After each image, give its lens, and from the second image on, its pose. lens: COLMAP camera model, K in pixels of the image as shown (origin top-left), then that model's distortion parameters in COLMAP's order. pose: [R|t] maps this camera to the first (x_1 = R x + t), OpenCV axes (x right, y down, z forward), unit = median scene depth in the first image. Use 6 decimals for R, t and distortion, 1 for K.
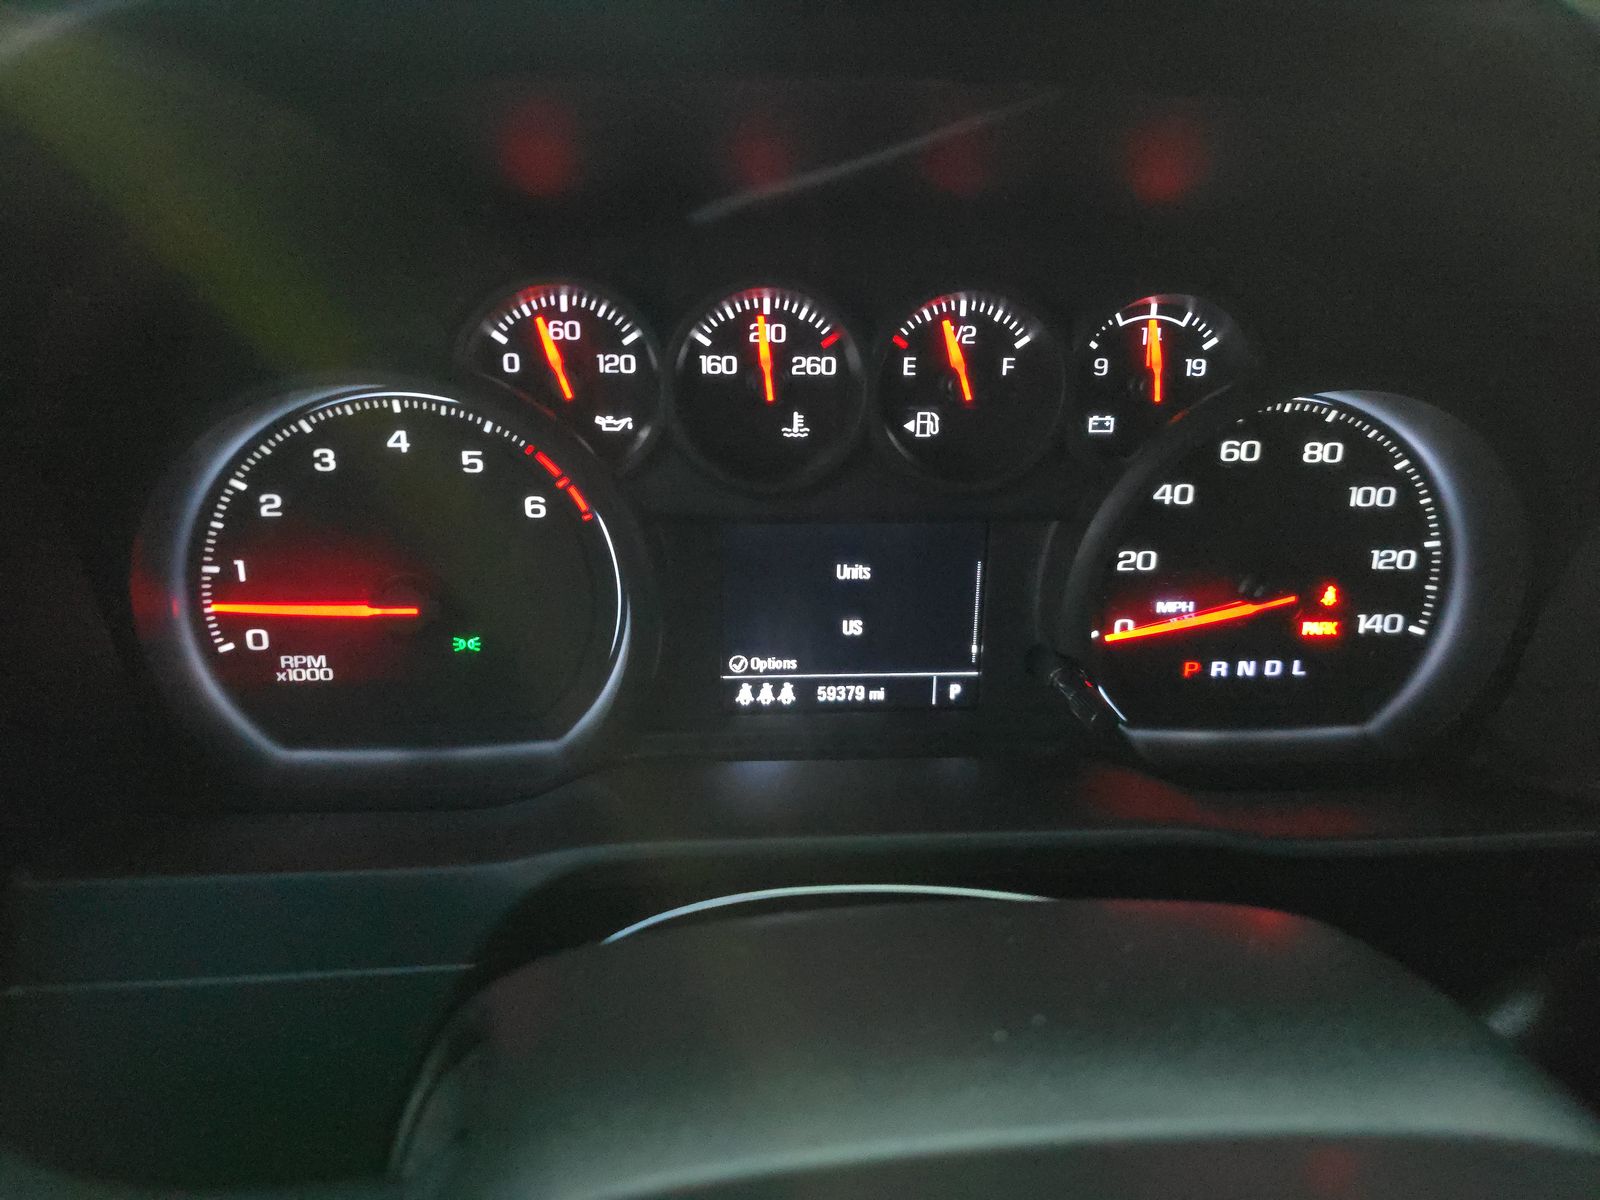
lens RADIAL K [[1043.4, 0, 795.2], [0, 1043.4, 592.6], [0, 0, 1]] dist [-0.030192, -0.009655]
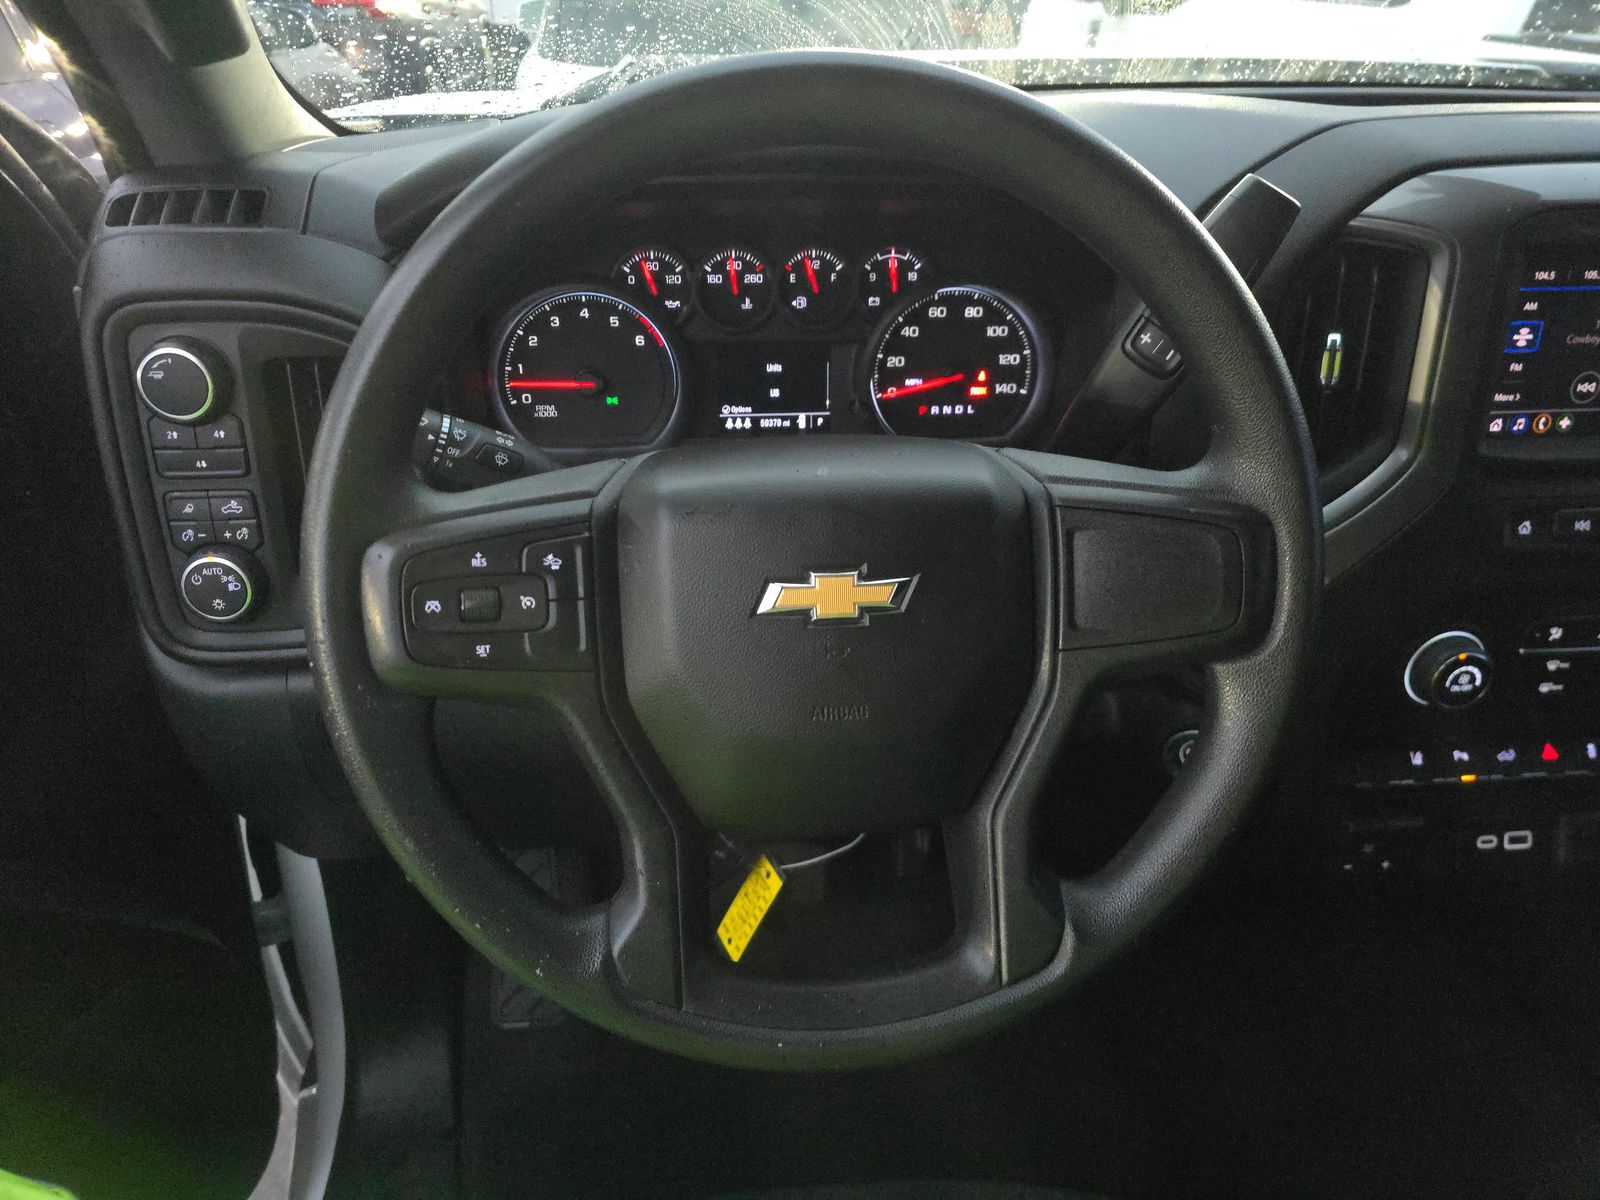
lens RADIAL K [[1043.4, 0, 804.6], [0, 1043.4, 618.9], [0, 0, 1]] dist [-0.030192, -0.009655]
pose [[0.999630, -0.021970, 0.016042, 0.079058], [0.020005, 0.993302, 0.113799, 0.293009], [-0.018435, -0.113436, 0.993374, -1.481189]]
